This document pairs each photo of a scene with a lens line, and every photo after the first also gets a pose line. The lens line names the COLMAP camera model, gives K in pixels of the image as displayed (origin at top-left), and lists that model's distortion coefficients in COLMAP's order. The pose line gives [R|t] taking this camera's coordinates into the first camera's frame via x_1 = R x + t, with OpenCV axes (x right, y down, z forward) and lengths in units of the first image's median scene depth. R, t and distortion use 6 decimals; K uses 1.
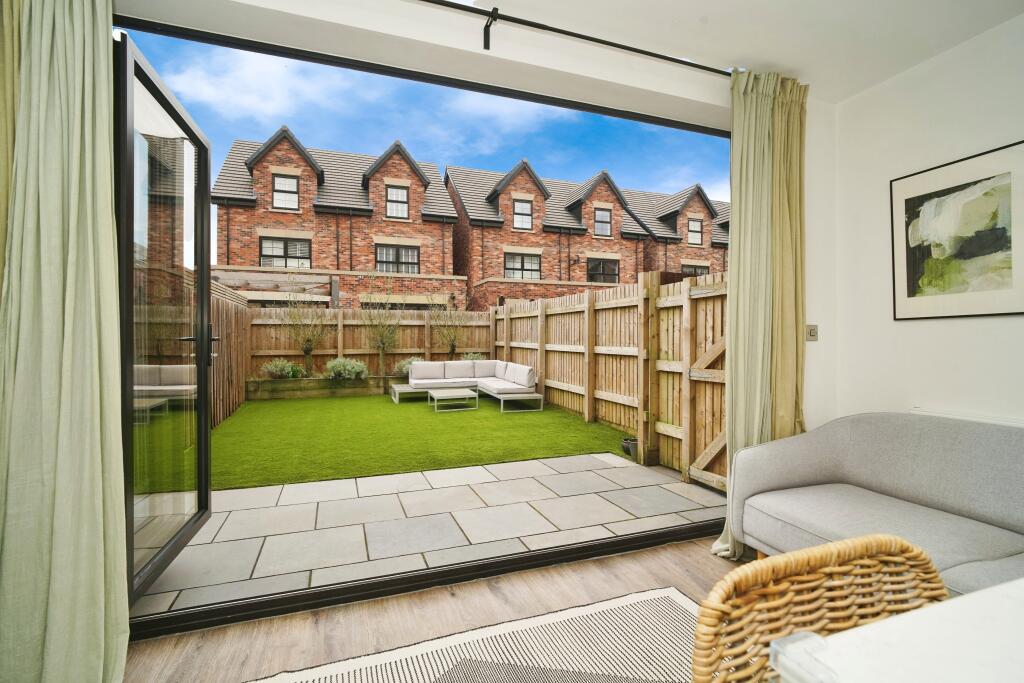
lens RADIAL K [[474.1, 0, 509.8], [0, 474.1, 341.2], [0, 0, 1]] dist [0.000480, -0.000026]
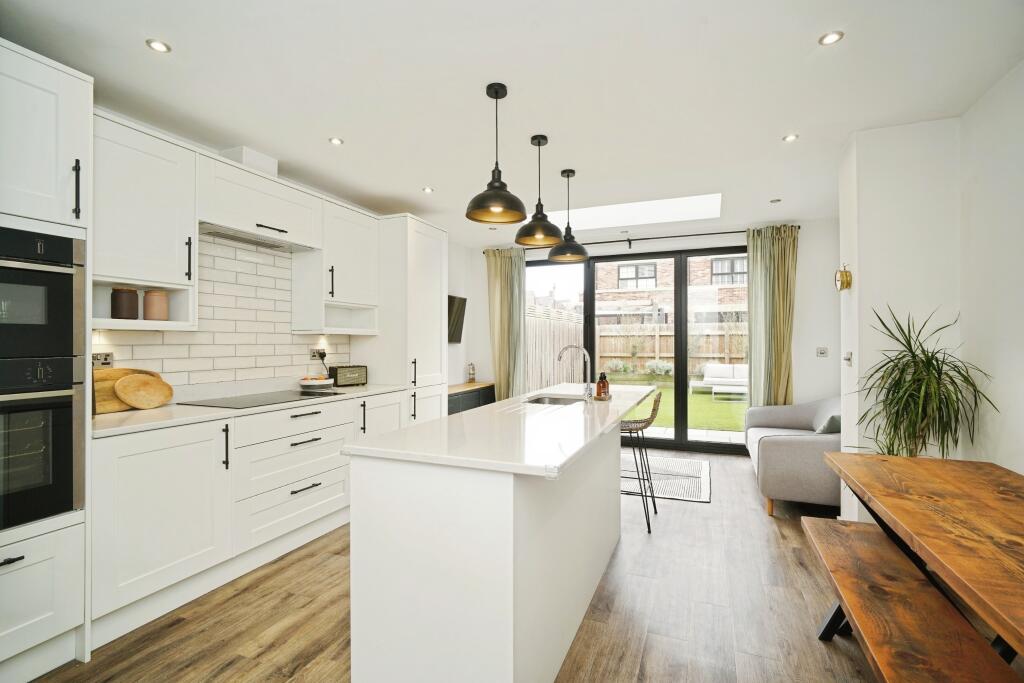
lens RADIAL K [[474.1, 0, 511.6], [0, 474.1, 341.0], [0, 0, 1]] dist [0.000480, -0.000026]
pose [[0.735224, 0.003138, -0.677817, 0.261837], [-0.004444, 0.999990, -0.000191, -0.015572], [0.677810, 0.003153, 0.735231, -0.293548]]
